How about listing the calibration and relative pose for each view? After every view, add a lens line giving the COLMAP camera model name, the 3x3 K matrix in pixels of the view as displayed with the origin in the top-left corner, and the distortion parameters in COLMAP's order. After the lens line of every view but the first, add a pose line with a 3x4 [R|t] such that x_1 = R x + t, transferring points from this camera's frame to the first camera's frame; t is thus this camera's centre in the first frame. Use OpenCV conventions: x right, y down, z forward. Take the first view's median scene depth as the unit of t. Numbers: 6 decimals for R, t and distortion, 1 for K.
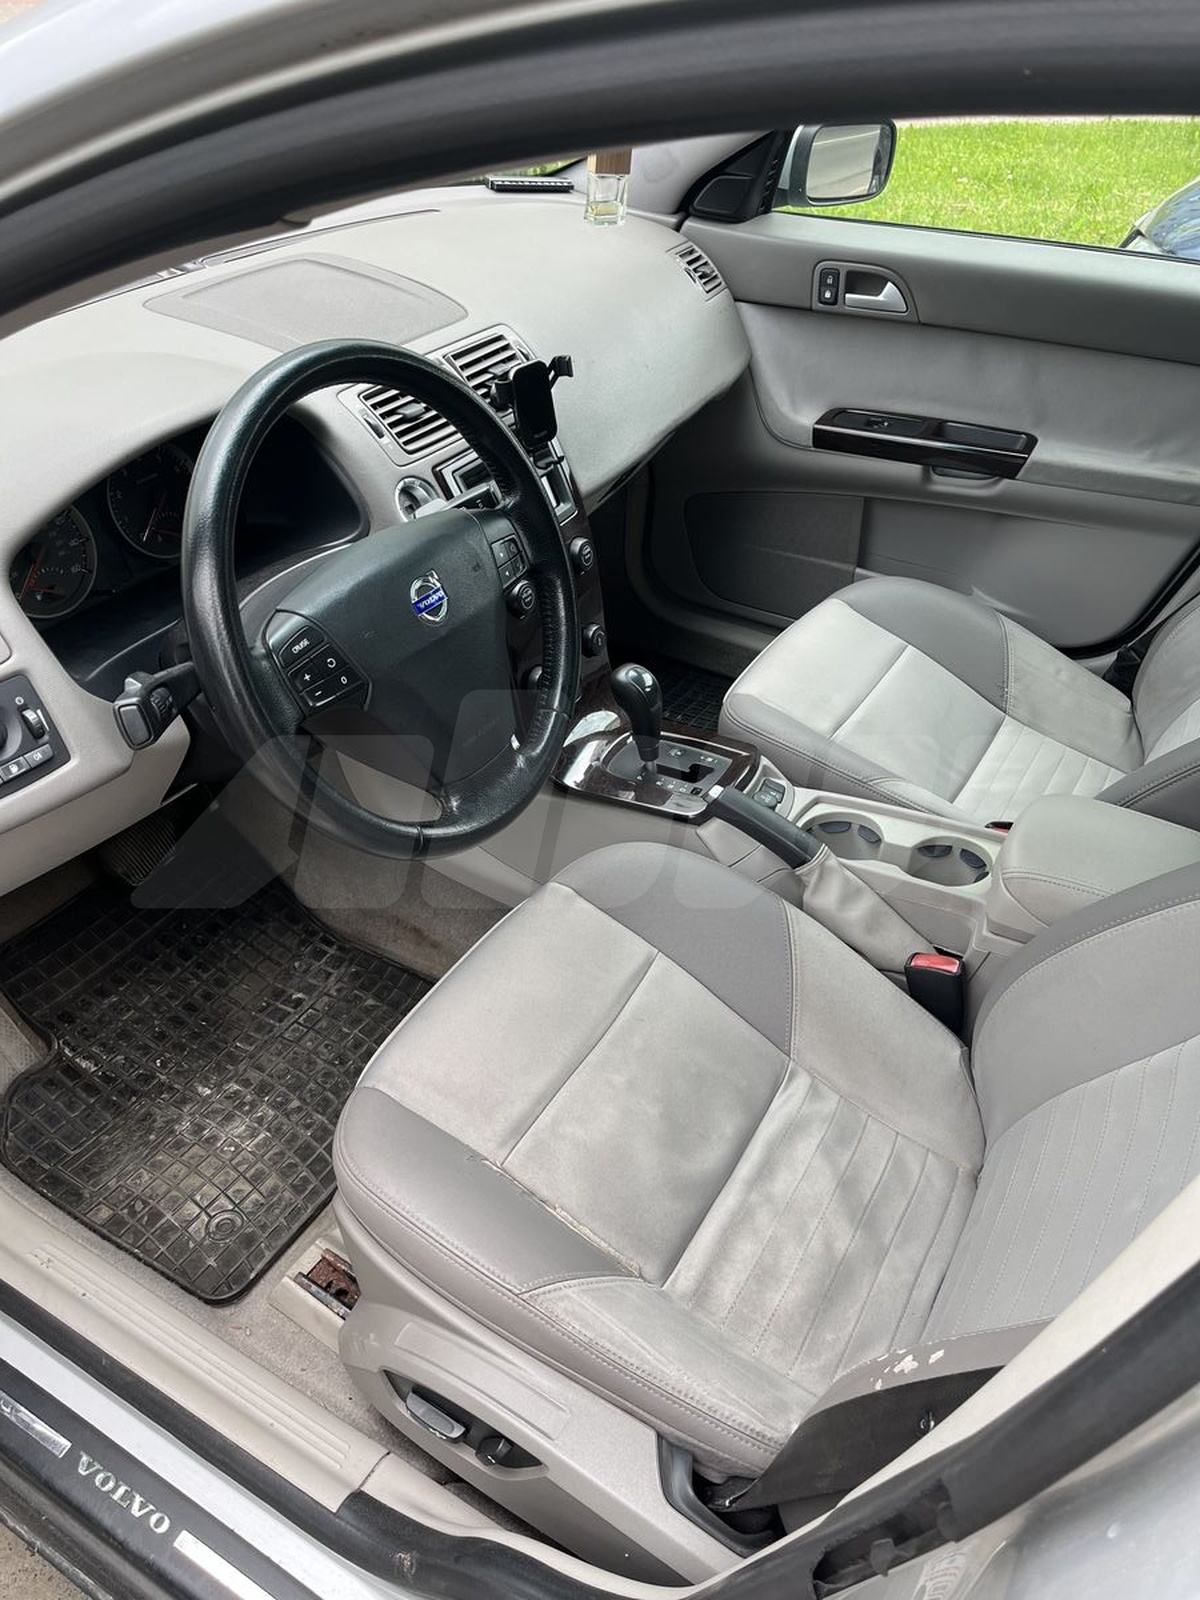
lens RADIAL K [[1206.9, 0, 600.0], [0, 1206.9, 800.0], [0, 0, 1]] dist [0.028933, -0.007131]
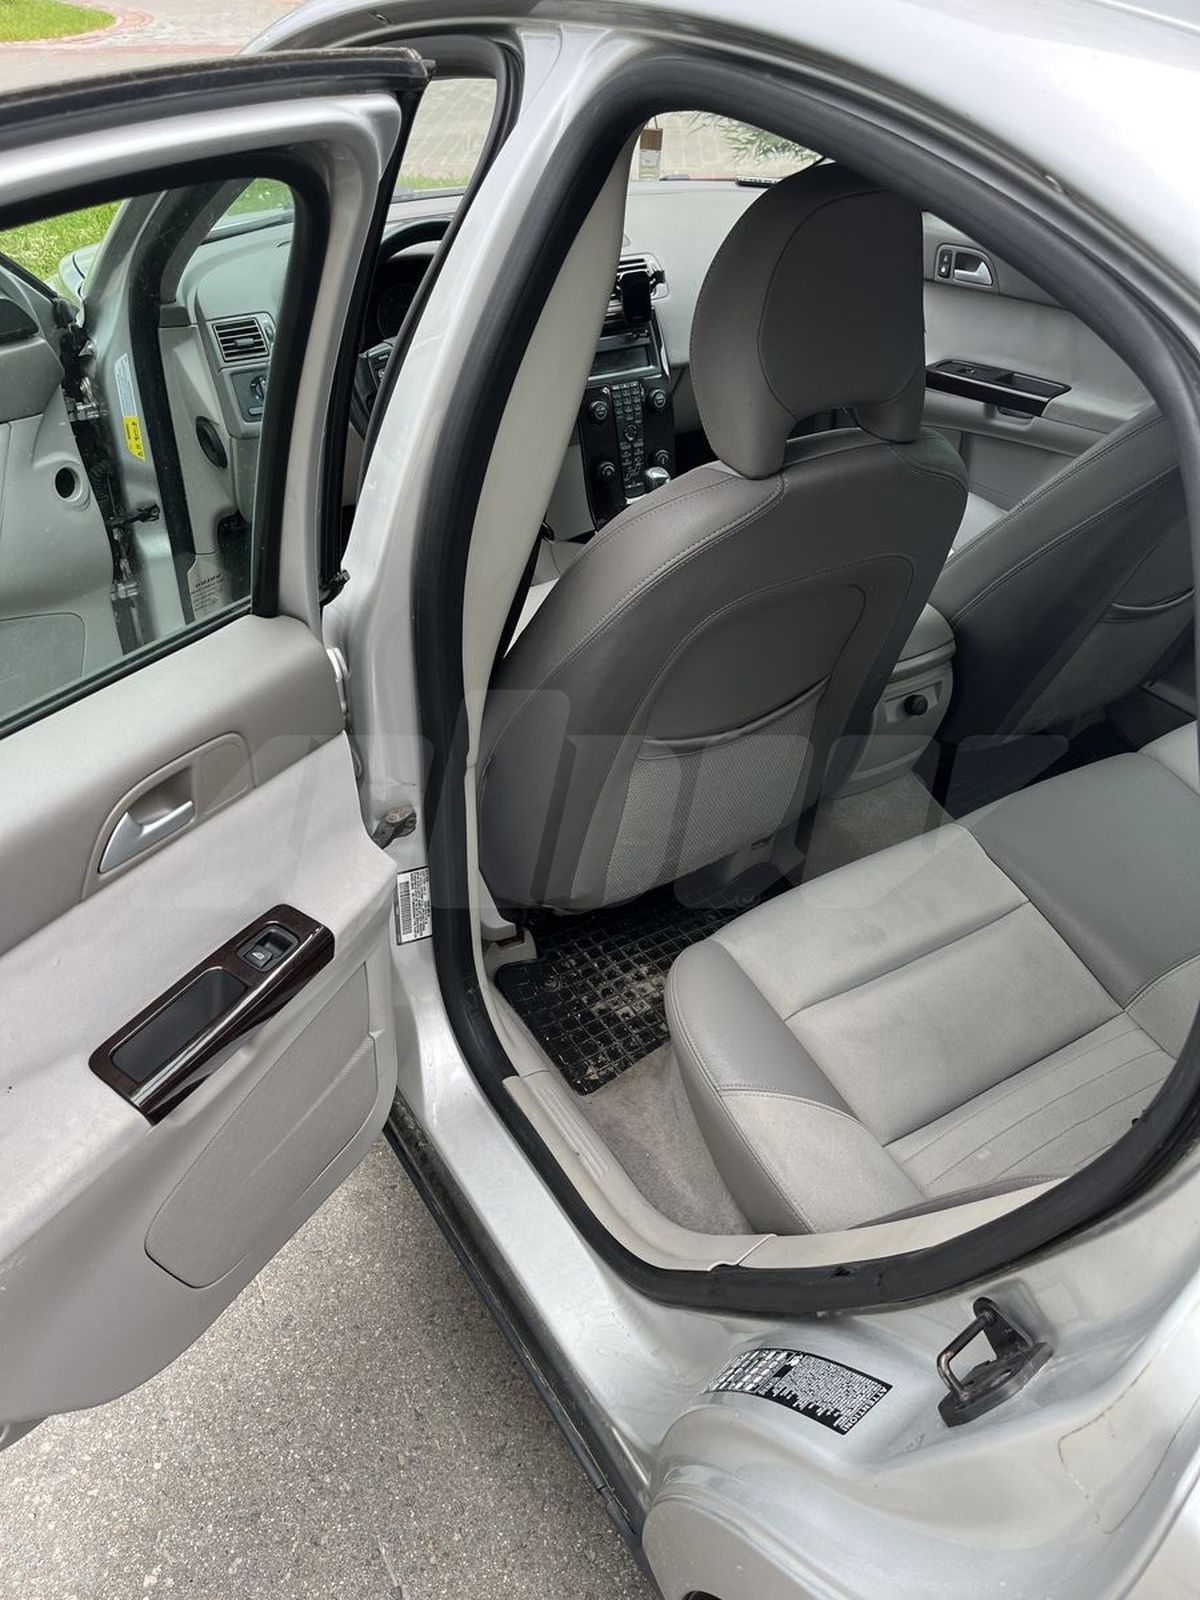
lens RADIAL K [[1193.2, 0, 600.0], [0, 1193.2, 800.0], [0, 0, 1]] dist [0.032946, -0.004545]
pose [[0.891184, 0.244564, -0.382072, 0.628423], [-0.255666, 0.966508, 0.022320, 0.277809], [0.374734, 0.077792, 0.923863, -0.419535]]
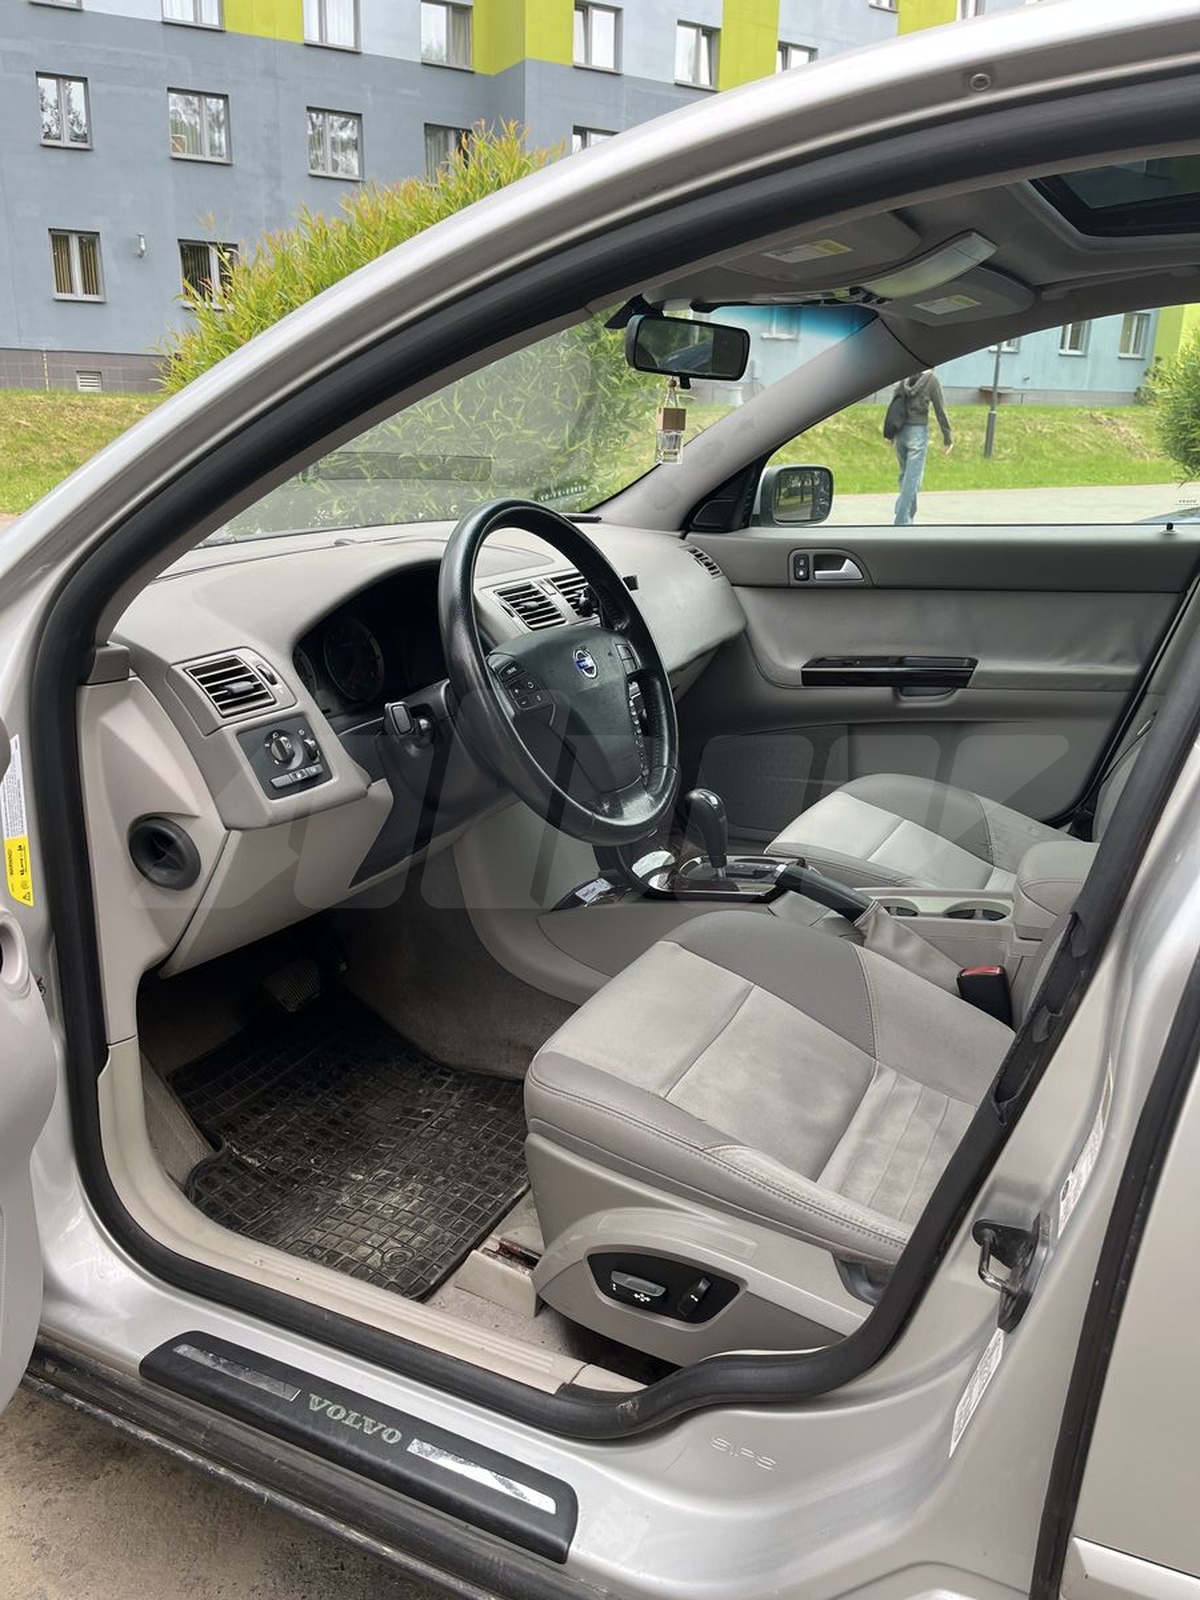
lens RADIAL K [[1193.2, 0, 600.0], [0, 1193.2, 800.0], [0, 0, 1]] dist [0.032946, -0.004545]
pose [[0.997235, -0.059224, 0.044898, -0.130311], [0.071054, 0.936869, -0.342385, 0.306573], [-0.021786, 0.344628, 0.938486, -0.165372]]
